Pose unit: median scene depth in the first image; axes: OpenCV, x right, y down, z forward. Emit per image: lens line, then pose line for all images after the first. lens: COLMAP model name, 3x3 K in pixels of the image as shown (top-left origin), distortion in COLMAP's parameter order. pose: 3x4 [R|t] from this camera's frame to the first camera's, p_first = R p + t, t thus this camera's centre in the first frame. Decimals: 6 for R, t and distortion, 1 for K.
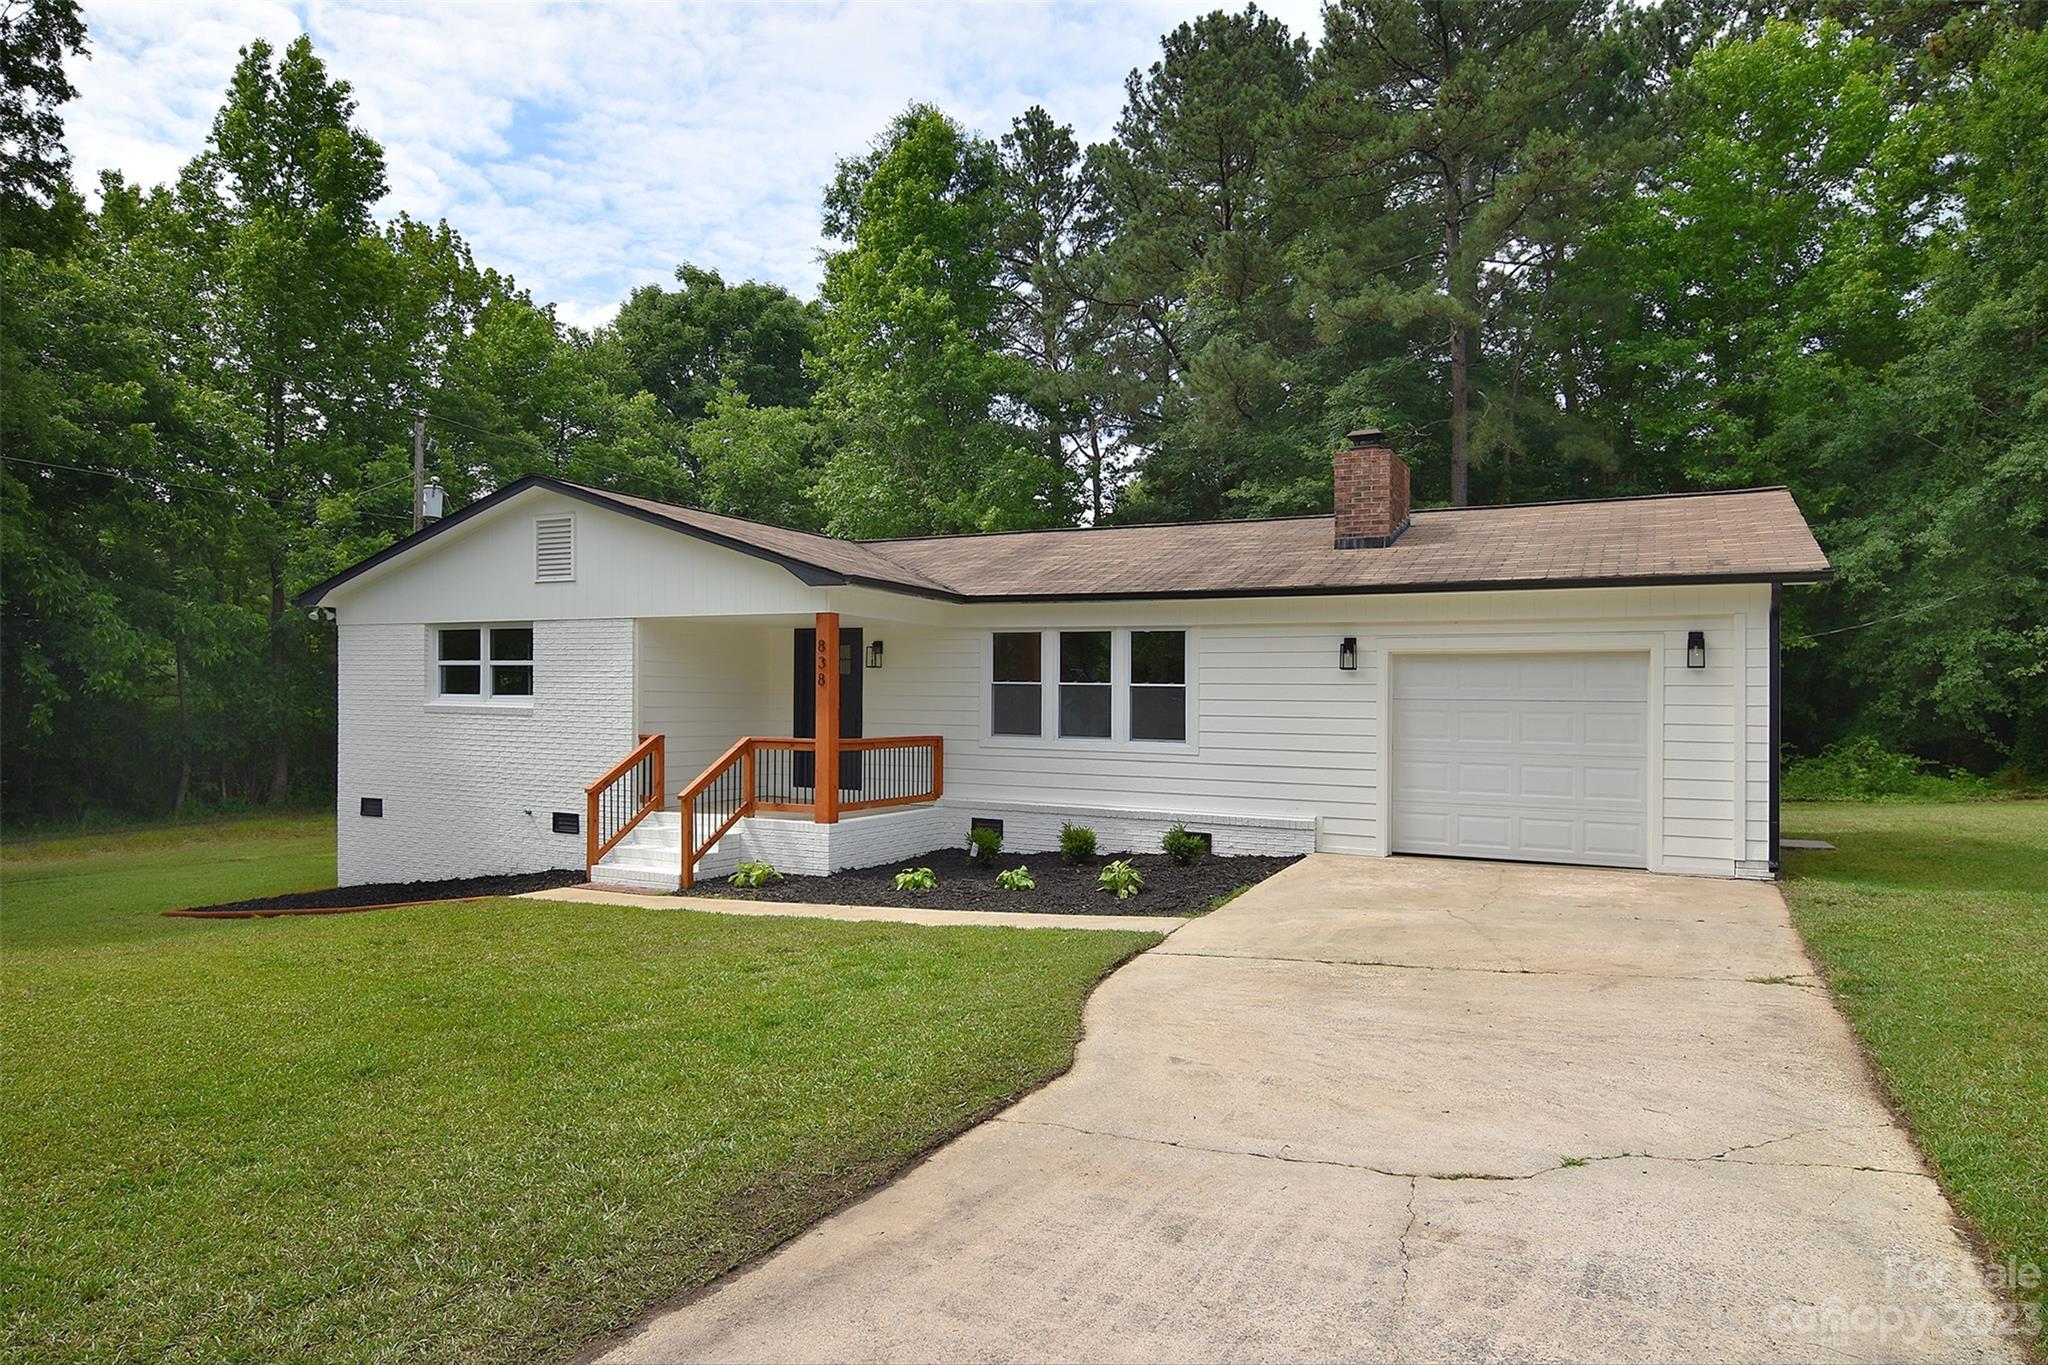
lens RADIAL K [[1194.6, 0, 1024.0], [0, 1194.6, 682.5], [0, 0, 1]] dist [0.052708, 0.000199]
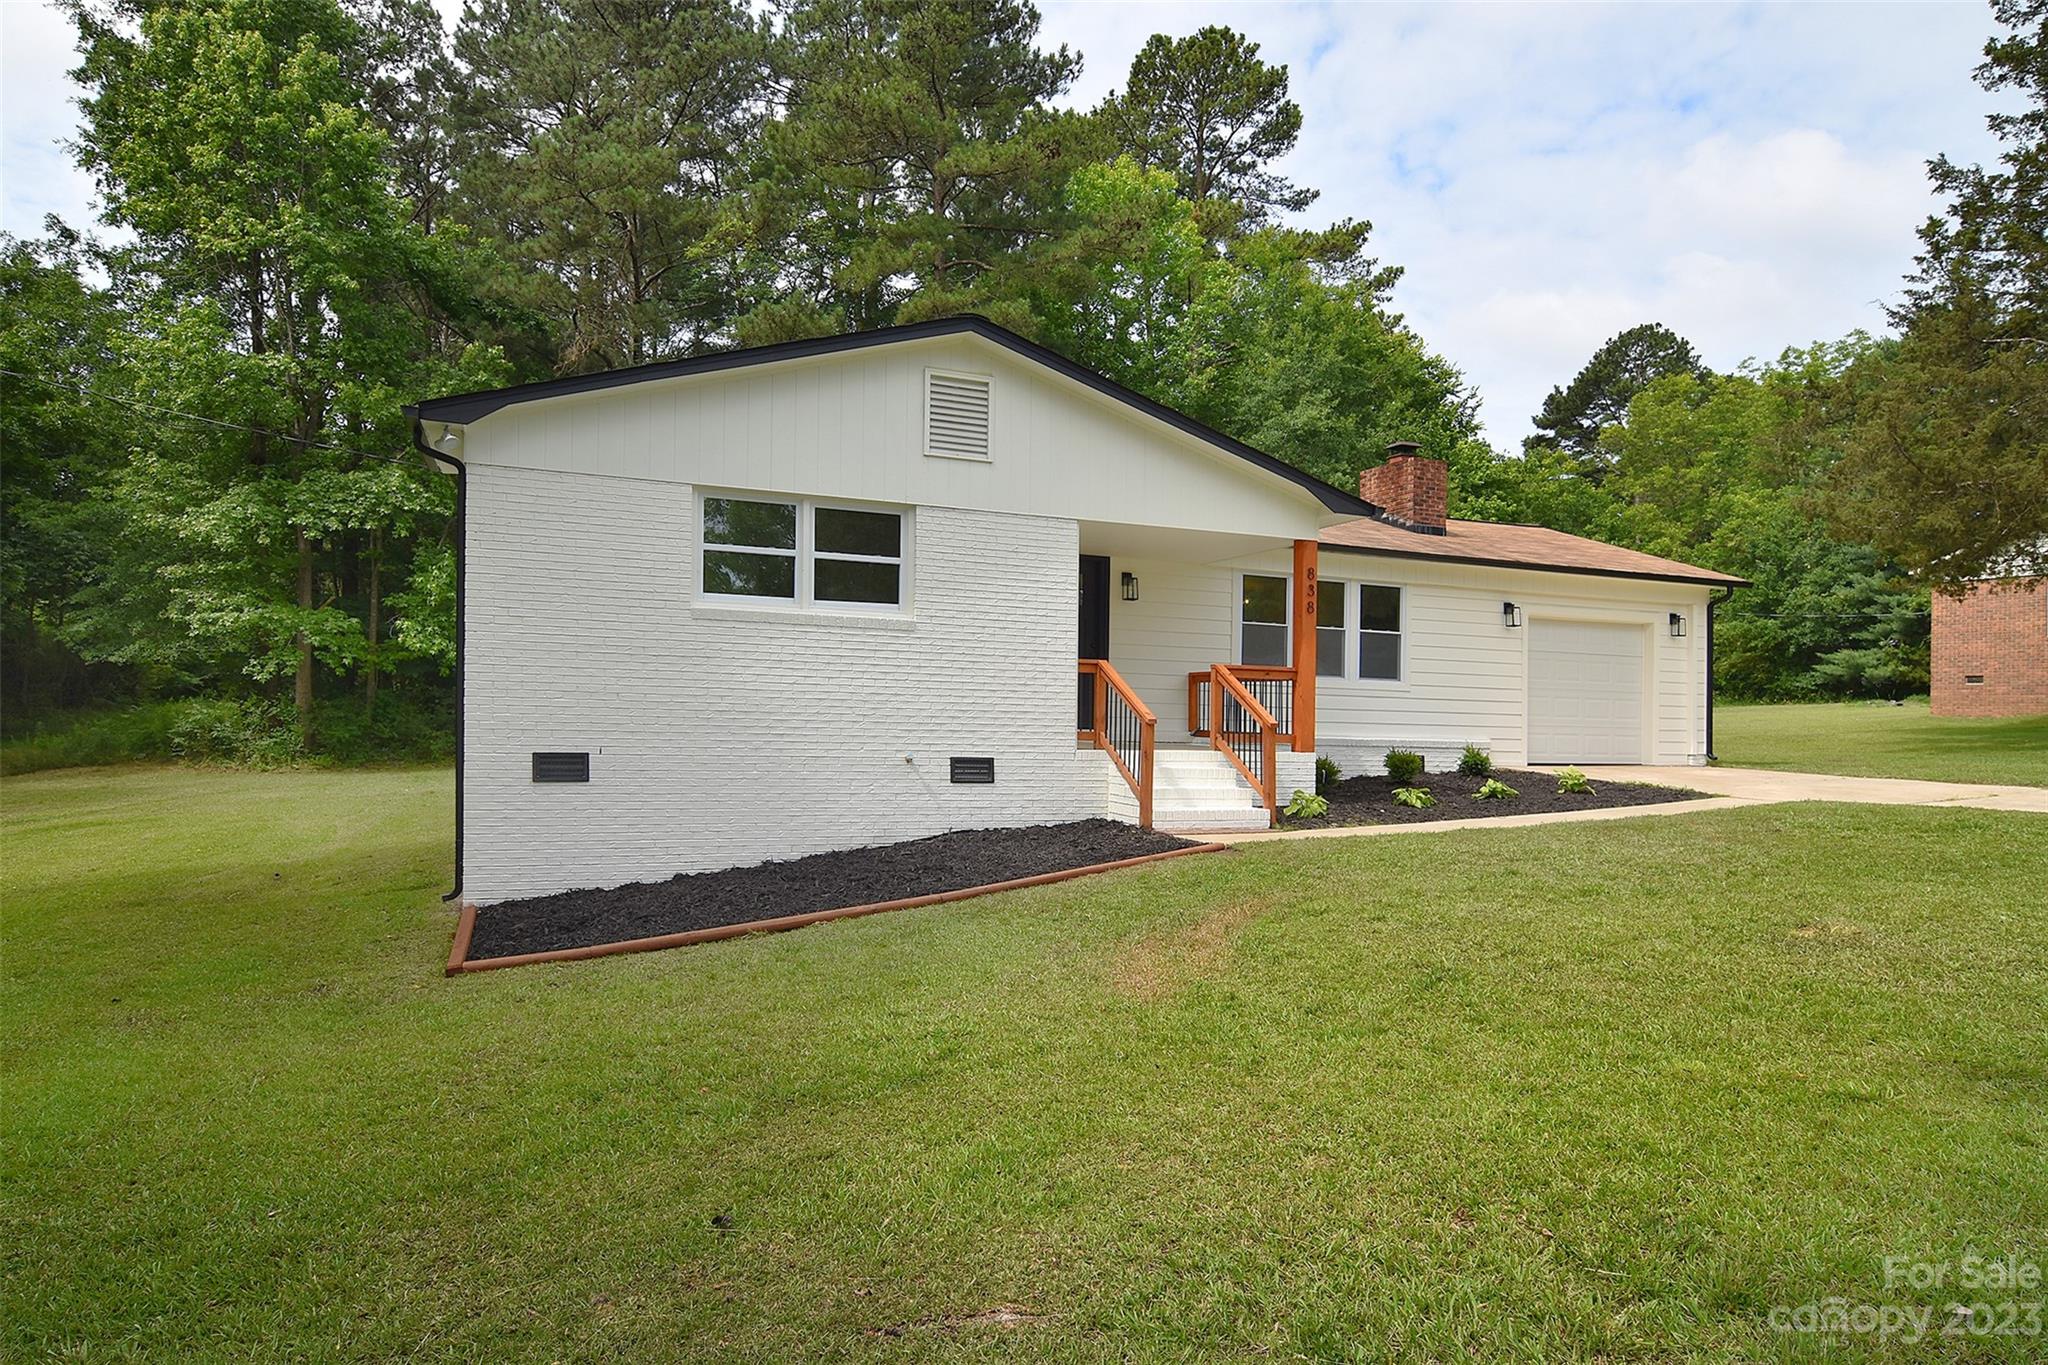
lens RADIAL K [[1194.6, 0, 1024.0], [0, 1194.6, 682.5], [0, 0, 1]] dist [0.052708, 0.000199]
pose [[0.650152, 0.019587, 0.759552, -0.948892], [-0.031399, 0.999506, 0.001101, 0.057665], [-0.759155, -0.024564, 0.650446, 0.471217]]
